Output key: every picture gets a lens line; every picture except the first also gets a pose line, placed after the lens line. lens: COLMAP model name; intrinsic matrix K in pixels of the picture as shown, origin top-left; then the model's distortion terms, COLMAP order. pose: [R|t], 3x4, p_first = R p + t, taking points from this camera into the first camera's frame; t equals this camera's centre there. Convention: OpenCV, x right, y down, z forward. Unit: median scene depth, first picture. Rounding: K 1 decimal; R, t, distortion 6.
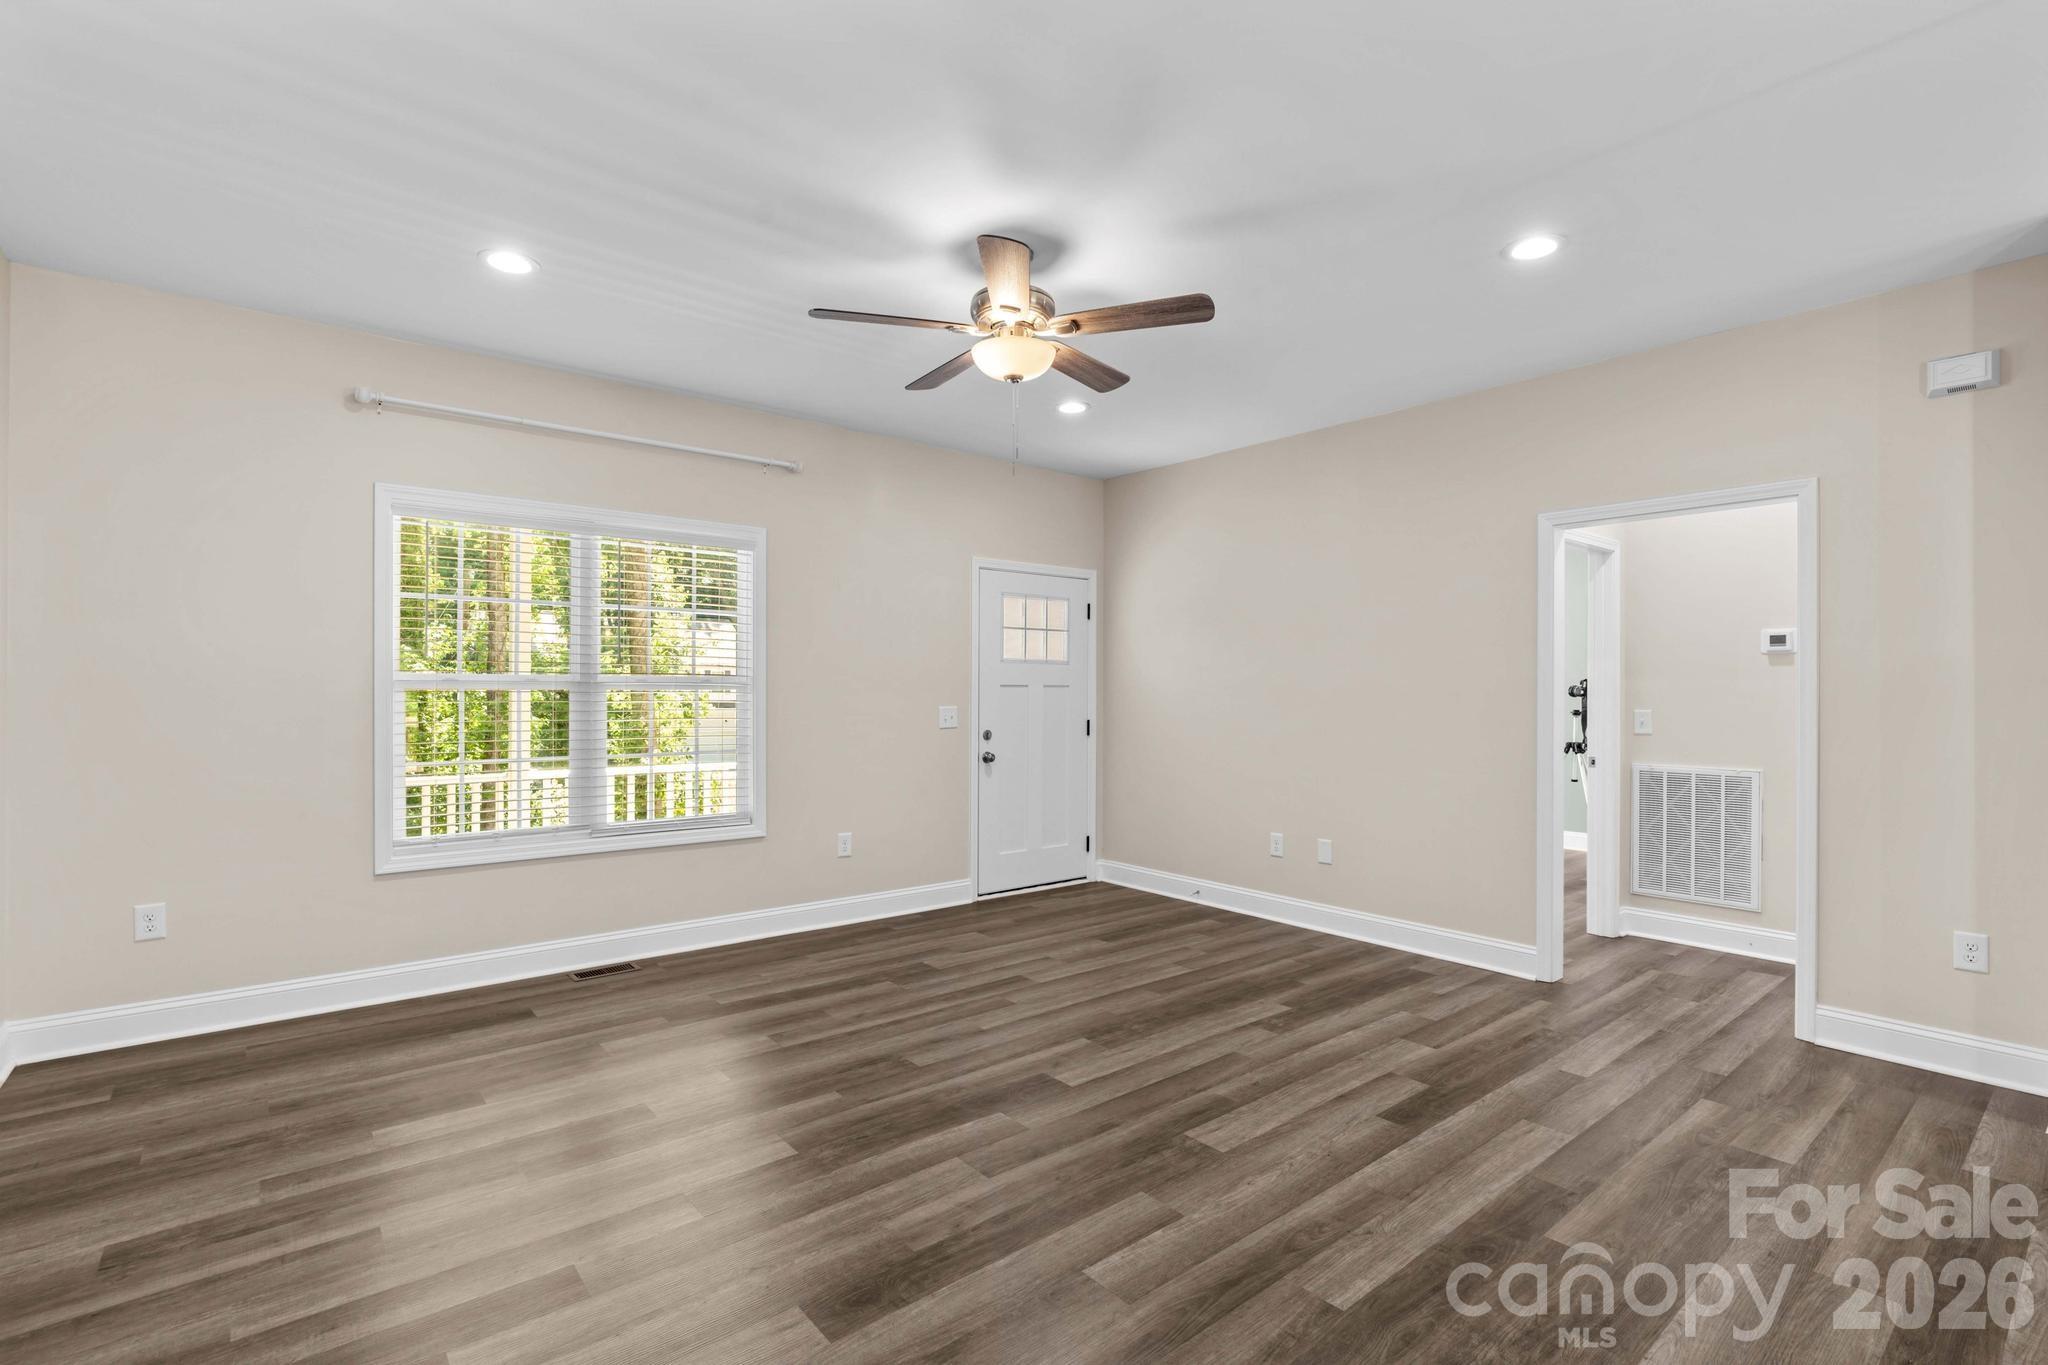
lens RADIAL K [[946.4, 0, 1034.7], [0, 946.4, 689.0], [0, 0, 1]] dist [-0.007174, 0.000326]
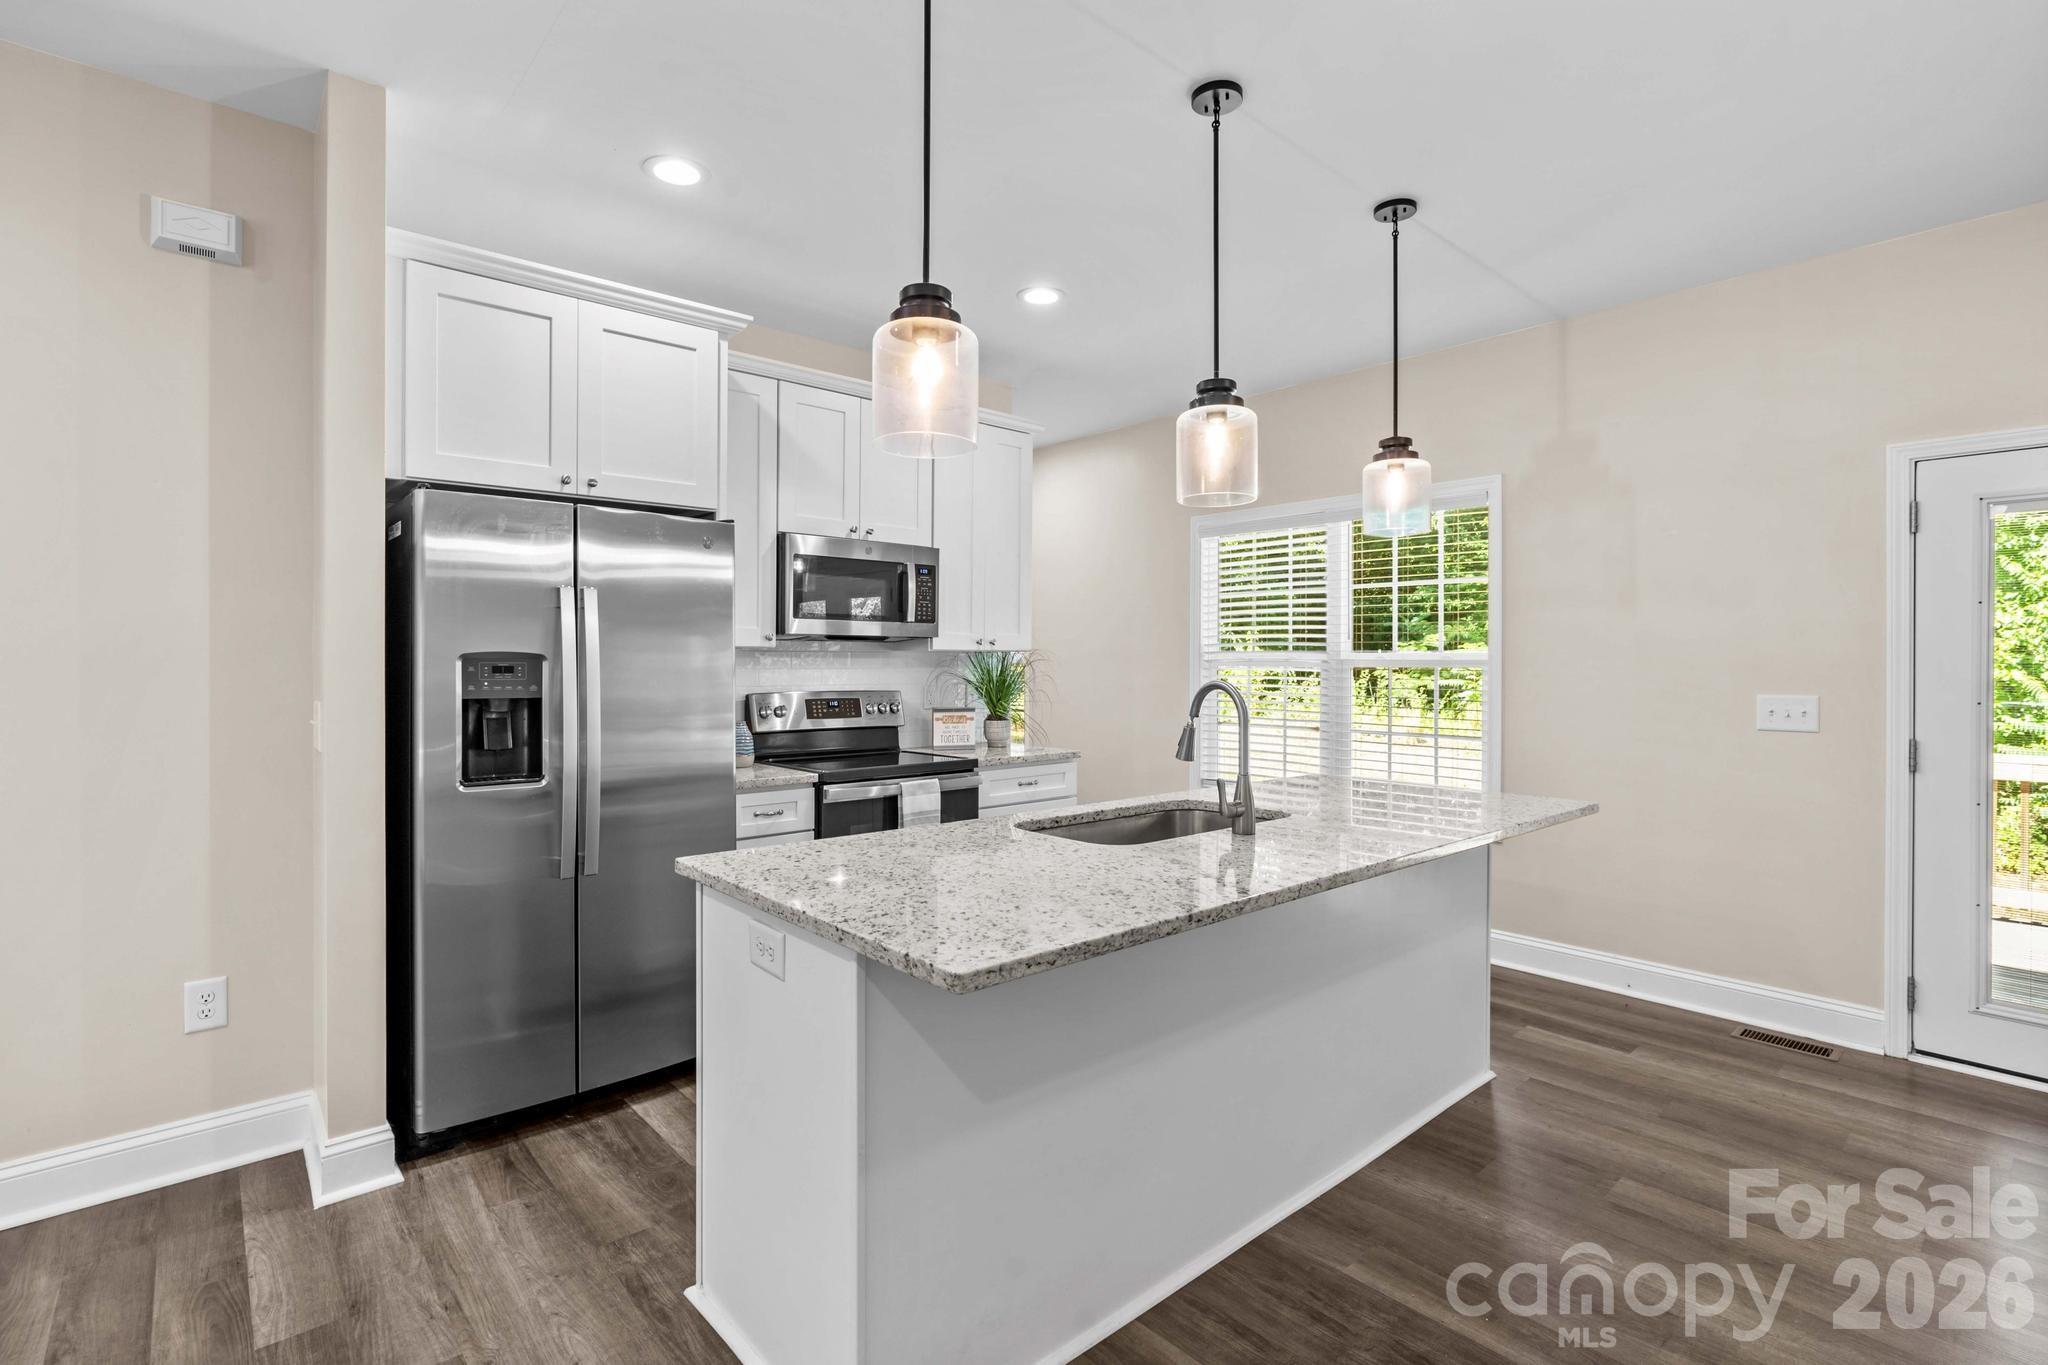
lens RADIAL K [[946.9, 0, 1005.1], [0, 946.9, 663.1], [0, 0, 1]] dist [-0.007841, 0.000989]
pose [[-0.016441, -0.002510, 0.999862, 0.192359], [-0.005372, 0.999983, 0.002422, 0.000631], [-0.999850, -0.005332, -0.016454, 0.308740]]
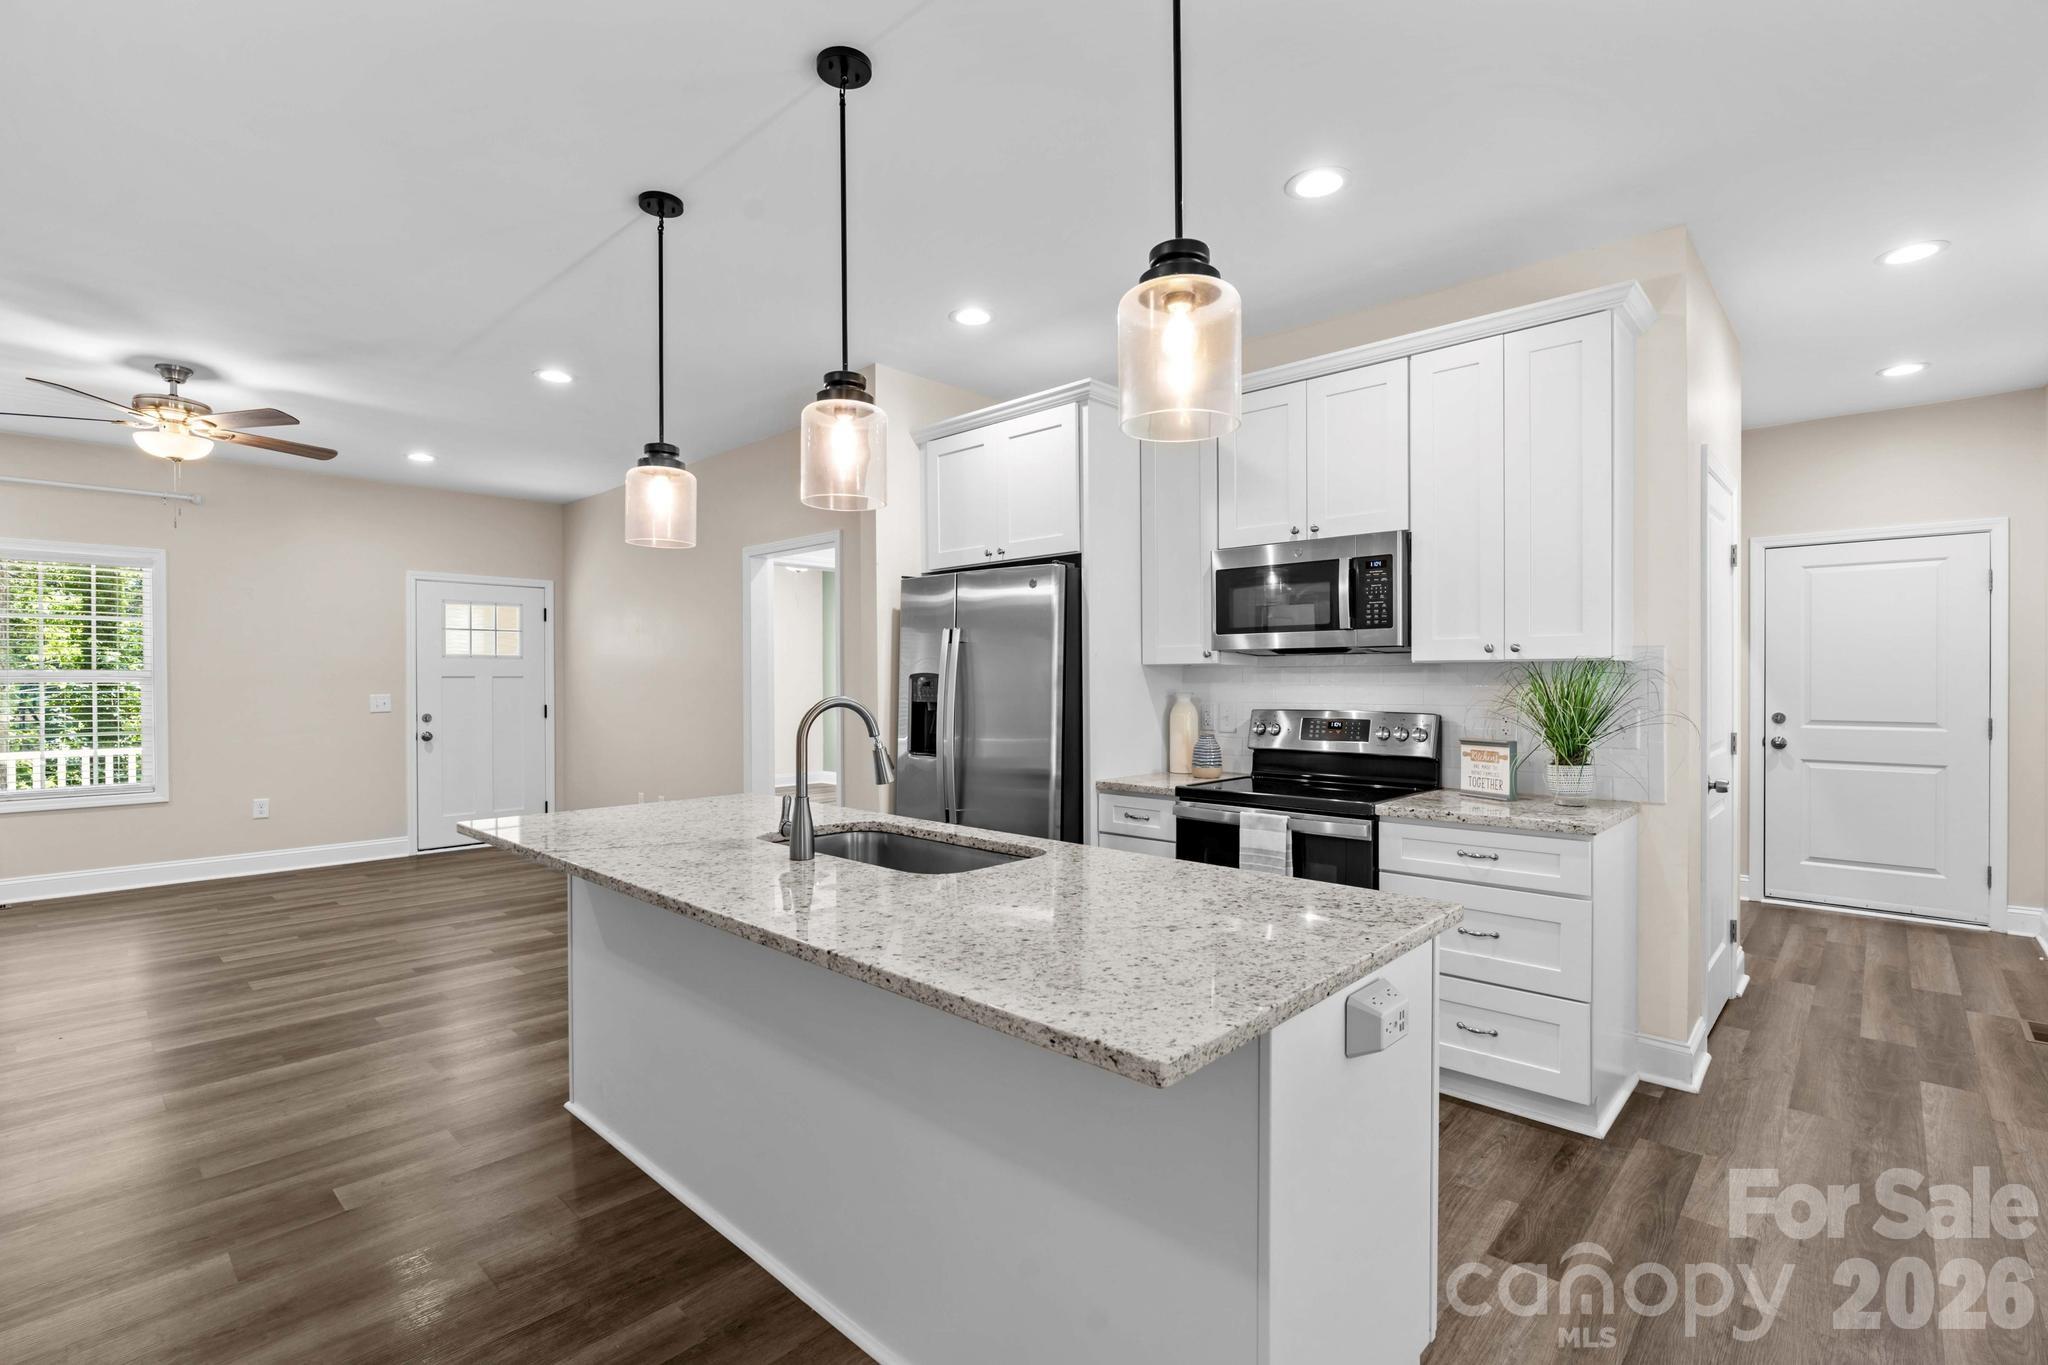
lens RADIAL K [[937.4, 0, 1018.7], [0, 937.4, 684.2], [0, 0, 1]] dist [-0.005865, 0.000804]
pose [[0.993114, -0.006526, 0.116970, 0.845839], [0.005679, 0.999955, 0.007574, 0.001025], [-0.117014, -0.006858, 0.993107, -0.415581]]
